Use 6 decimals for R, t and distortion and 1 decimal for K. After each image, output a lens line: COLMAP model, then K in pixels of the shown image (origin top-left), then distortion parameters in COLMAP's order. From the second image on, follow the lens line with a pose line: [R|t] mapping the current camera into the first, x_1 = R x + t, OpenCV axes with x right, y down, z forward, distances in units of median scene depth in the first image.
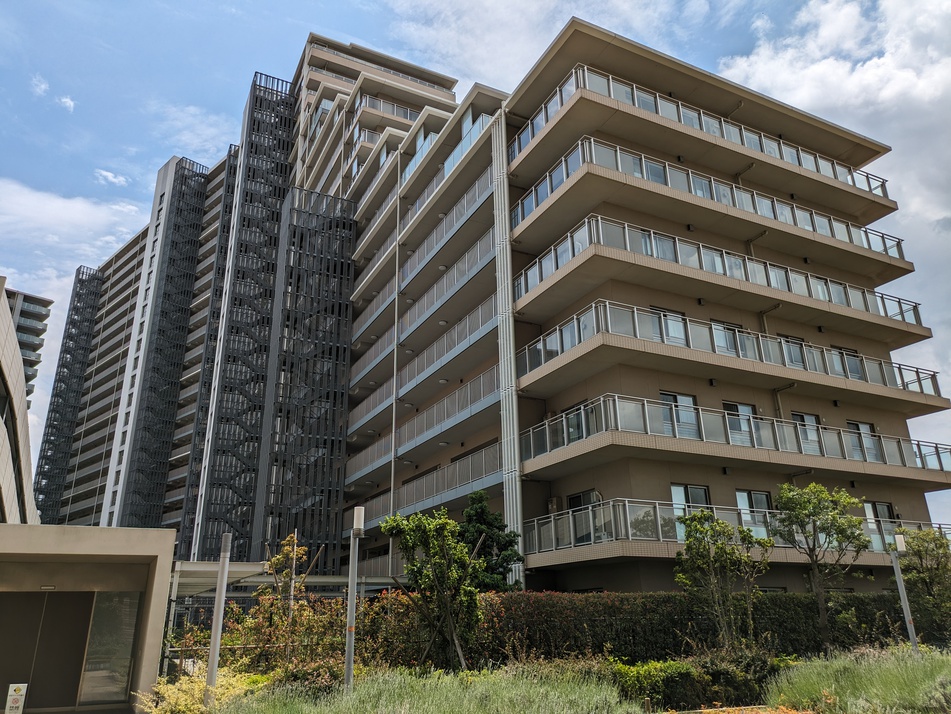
lens RADIAL K [[726.6, 0, 475.5], [0, 726.6, 357.0], [0, 0, 1]] dist [-0.004265, -0.005604]
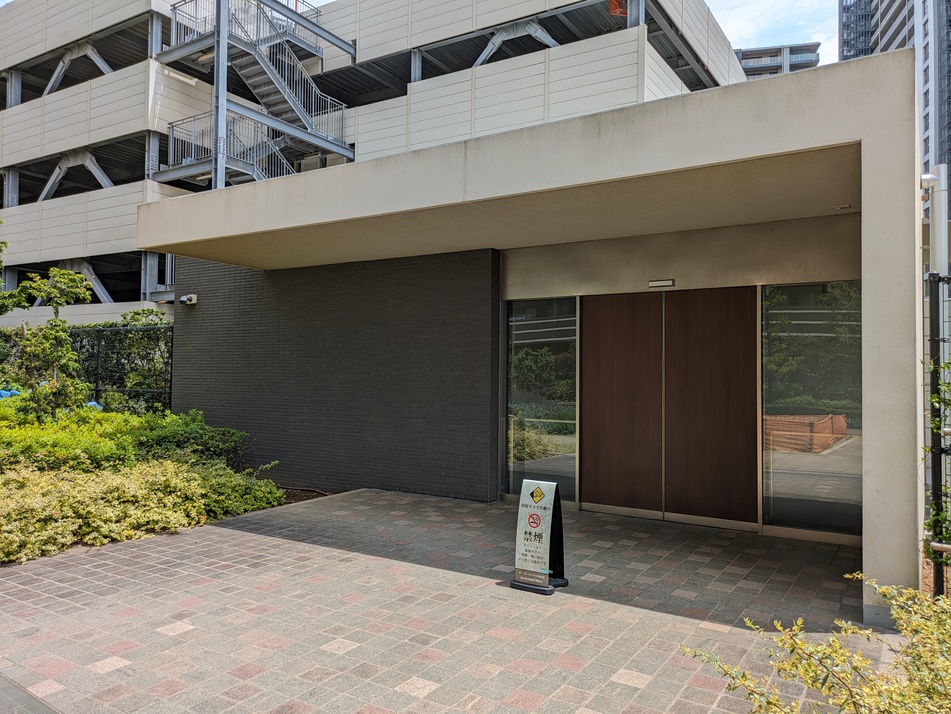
lens RADIAL K [[726.6, 0, 475.5], [0, 726.6, 357.0], [0, 0, 1]] dist [-0.004265, -0.005604]
pose [[0.513569, -0.005929, -0.858028, -0.244469], [0.272403, 0.949373, 0.156486, 0.256877], [0.813661, -0.314096, 0.489183, 0.653140]]
